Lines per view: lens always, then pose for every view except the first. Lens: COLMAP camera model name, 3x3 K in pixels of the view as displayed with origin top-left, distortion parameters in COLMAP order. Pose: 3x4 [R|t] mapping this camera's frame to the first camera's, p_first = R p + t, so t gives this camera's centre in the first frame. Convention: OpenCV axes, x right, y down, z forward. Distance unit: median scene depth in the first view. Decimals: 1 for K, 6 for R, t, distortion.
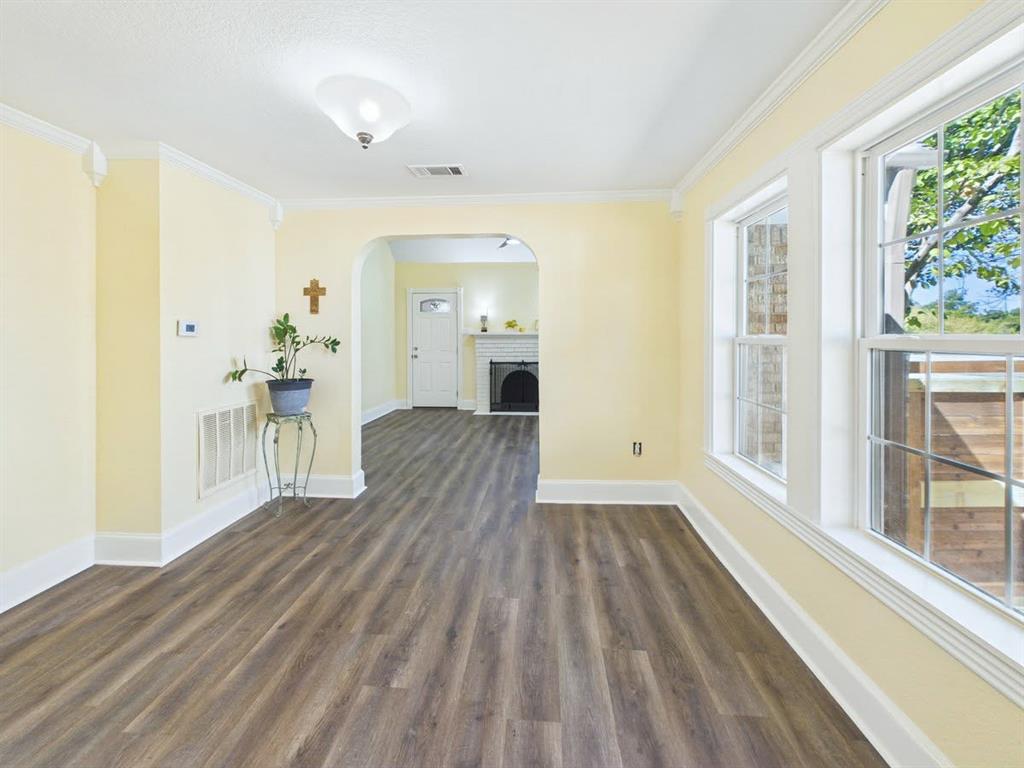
lens RADIAL K [[413.1, 0, 510.2], [0, 413.1, 337.4], [0, 0, 1]] dist [0.003817, -0.000178]
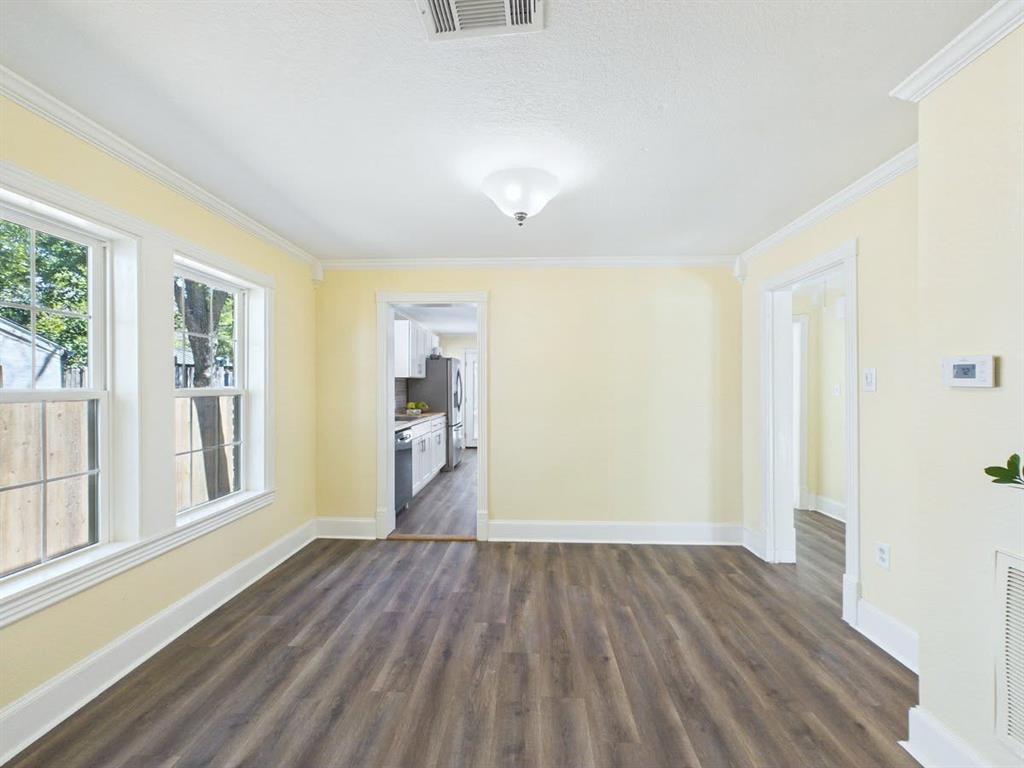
lens RADIAL K [[413.1, 0, 514.1], [0, 413.1, 389.6], [0, 0, 1]] dist [0.003817, -0.000178]
pose [[-0.999218, 0.002424, -0.039477, -0.070955], [0.002130, 0.999970, 0.007488, -0.005016], [0.039494, 0.007398, -0.999192, 0.542833]]
